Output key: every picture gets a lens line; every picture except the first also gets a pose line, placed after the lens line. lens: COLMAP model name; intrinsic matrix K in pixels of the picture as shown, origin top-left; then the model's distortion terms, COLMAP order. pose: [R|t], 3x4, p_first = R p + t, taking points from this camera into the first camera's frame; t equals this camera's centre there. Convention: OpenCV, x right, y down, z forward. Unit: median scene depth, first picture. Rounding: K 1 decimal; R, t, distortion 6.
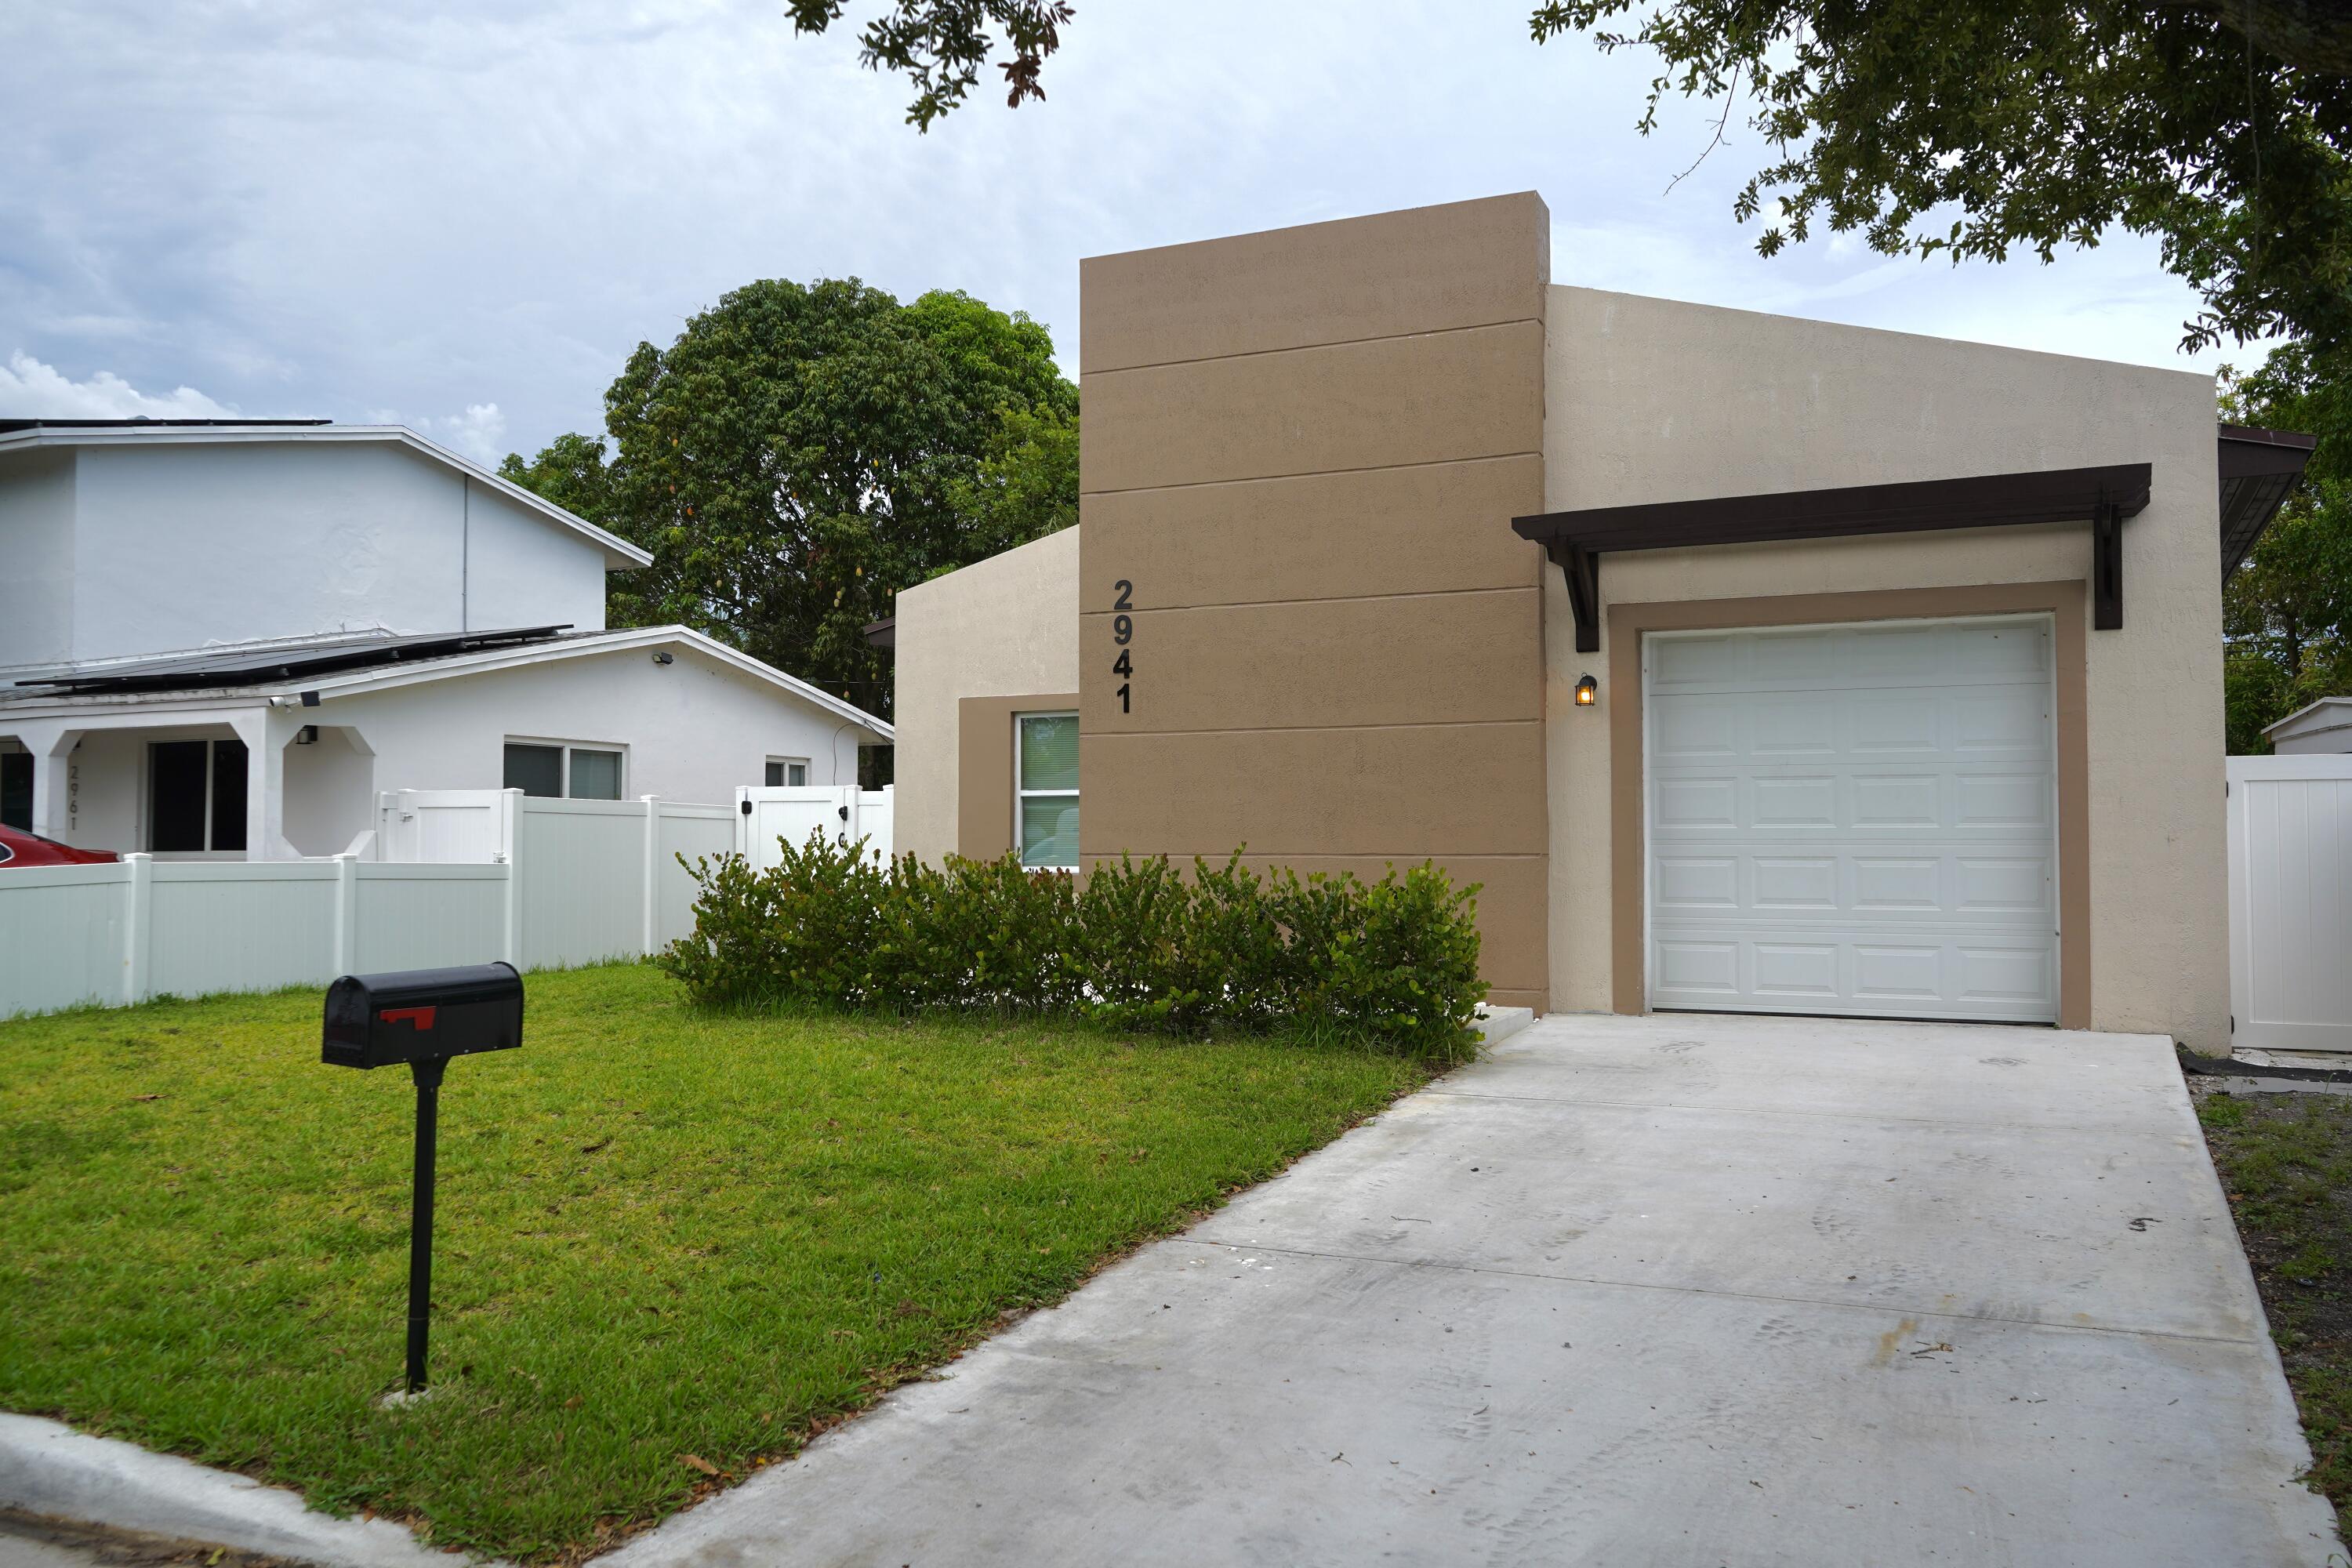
lens RADIAL K [[1892.2, 0, 1150.9], [0, 1892.2, 783.3], [0, 0, 1]] dist [-0.039228, 0.009521]
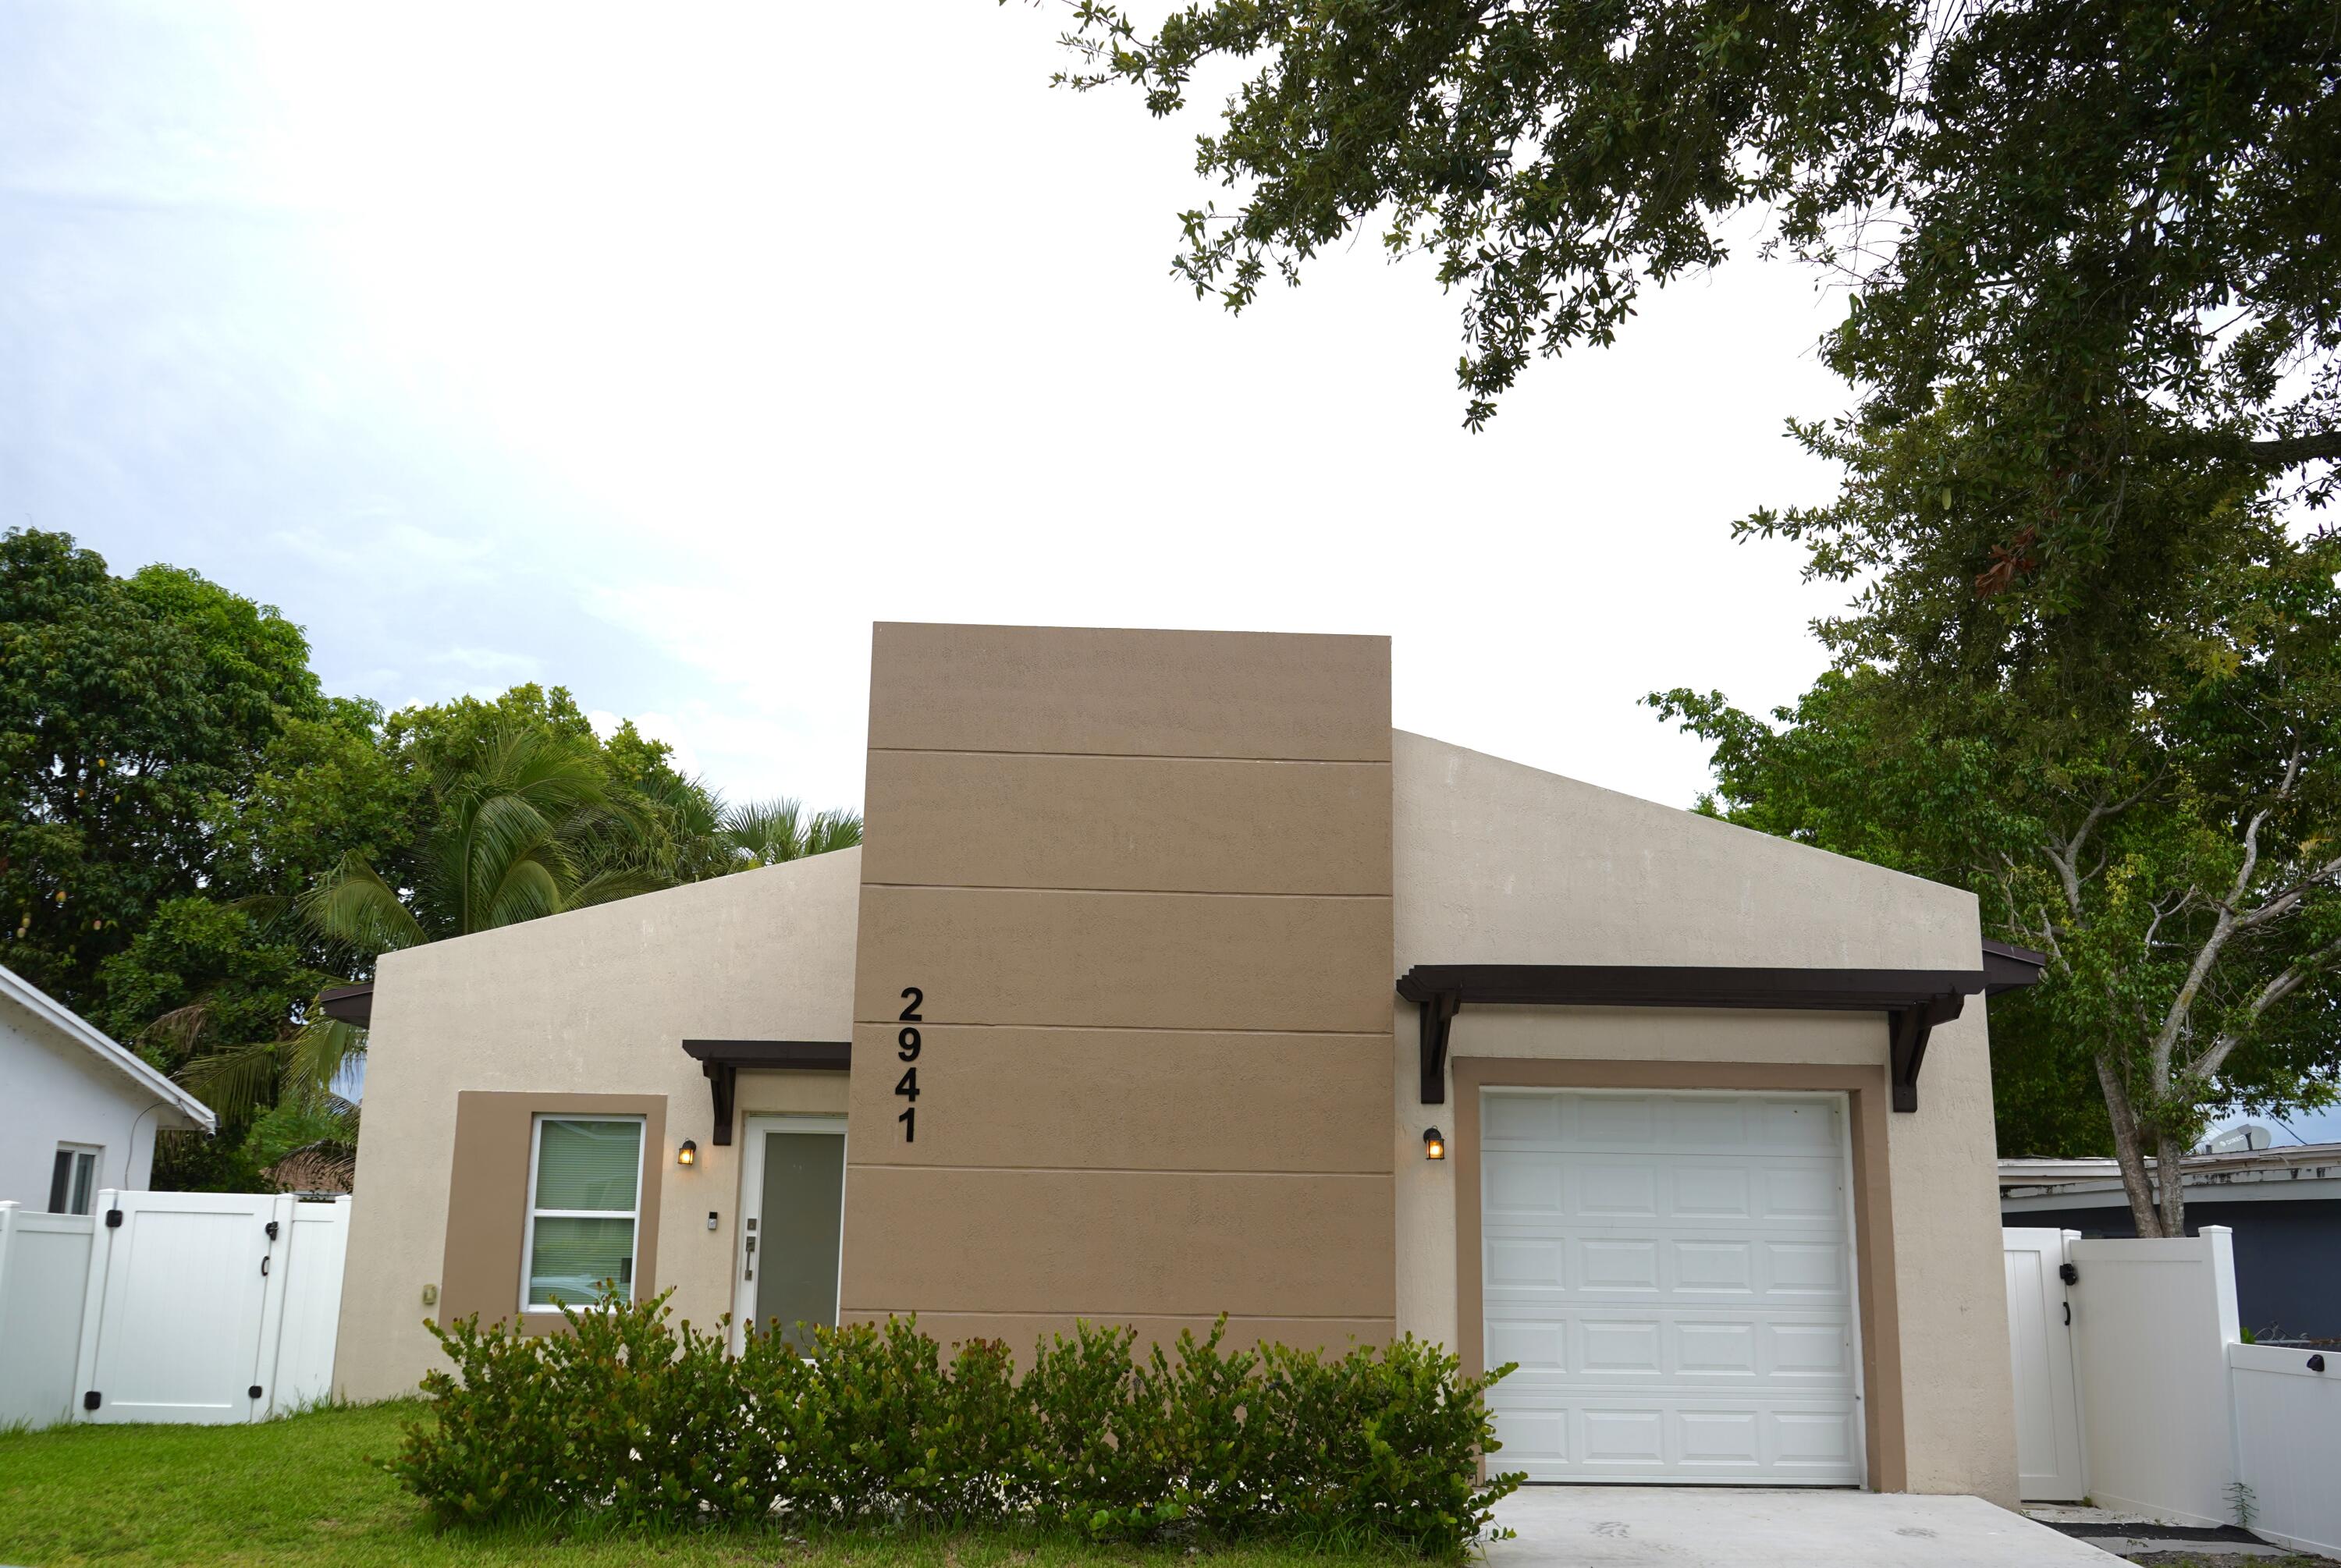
lens RADIAL K [[2002.8, 0, 1181.8], [0, 2002.8, 800.1], [0, 0, 1]] dist [-0.033100, 0.027570]
pose [[0.876180, 0.119248, 0.466999, -0.382861], [-0.032052, 0.981182, -0.190408, -0.022575], [-0.480917, 0.151863, 0.863514, 0.146623]]
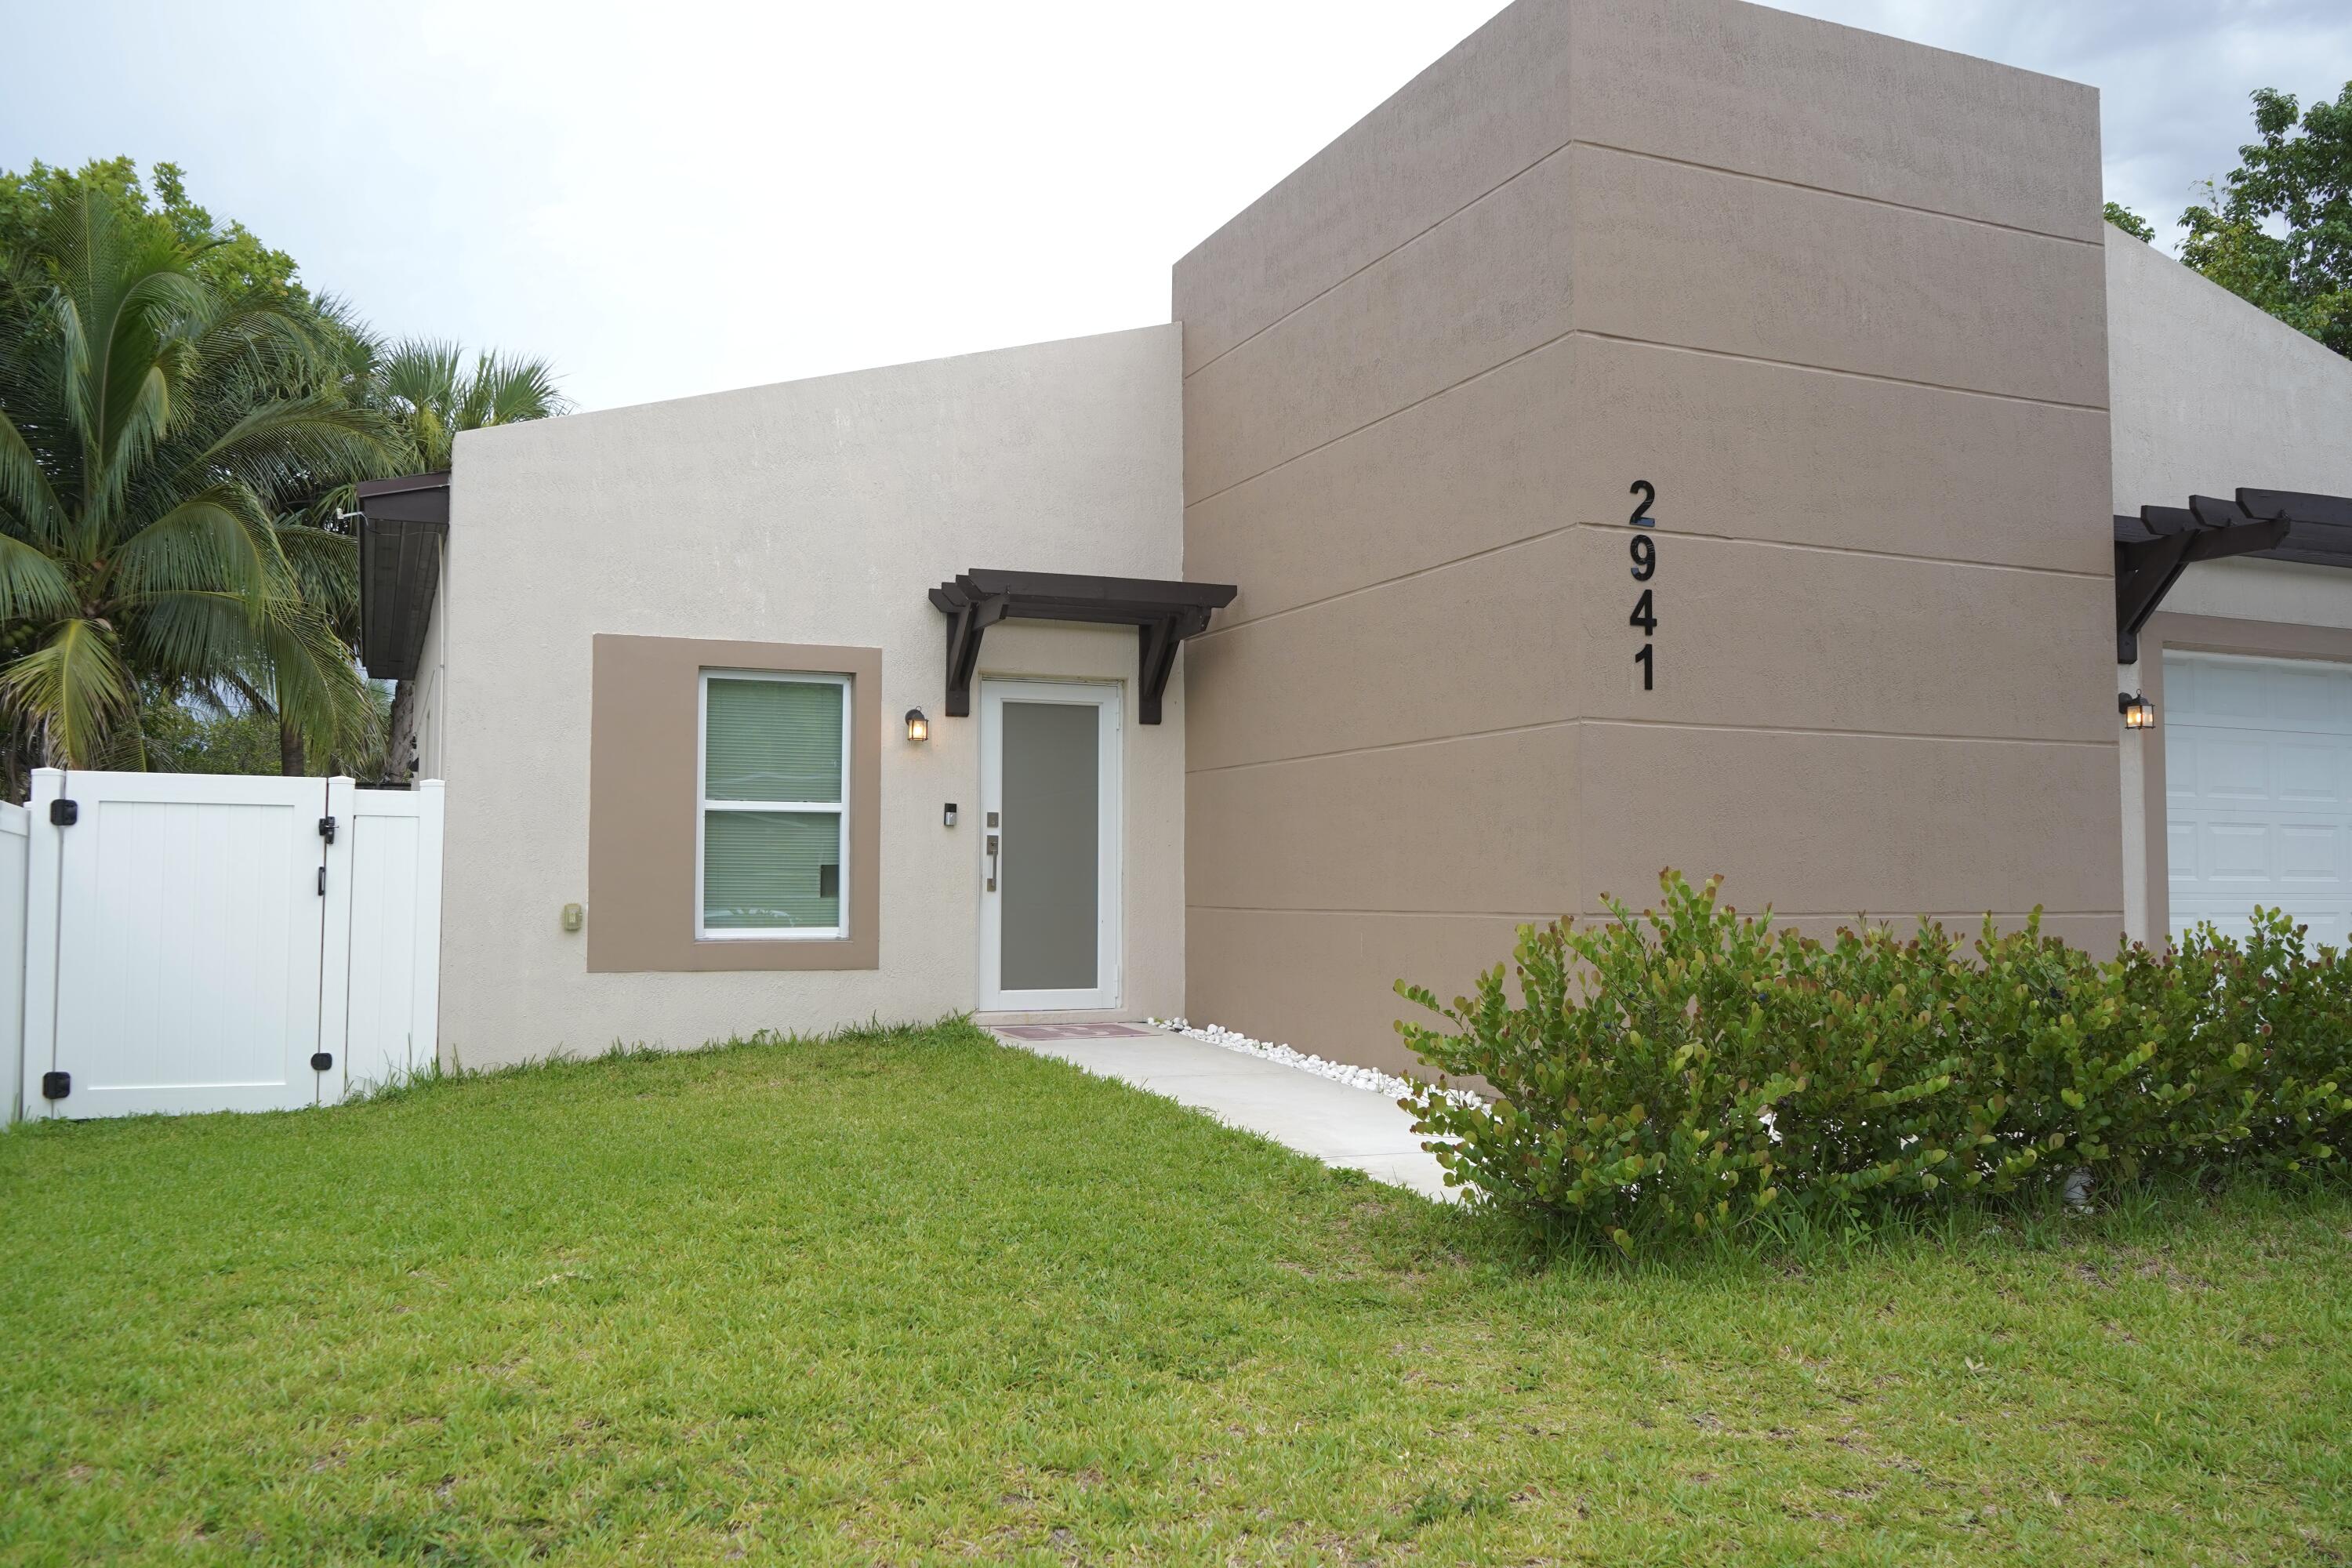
lens RADIAL K [[1899.9, 0, 1160.3], [0, 1899.9, 790.5], [0, 0, 1]] dist [-0.025977, -0.000350]
pose [[0.648774, 0.042371, 0.759801, -0.660245], [-0.029589, 0.999098, -0.030450, 0.022716], [-0.760406, -0.002727, 0.649442, 0.785638]]
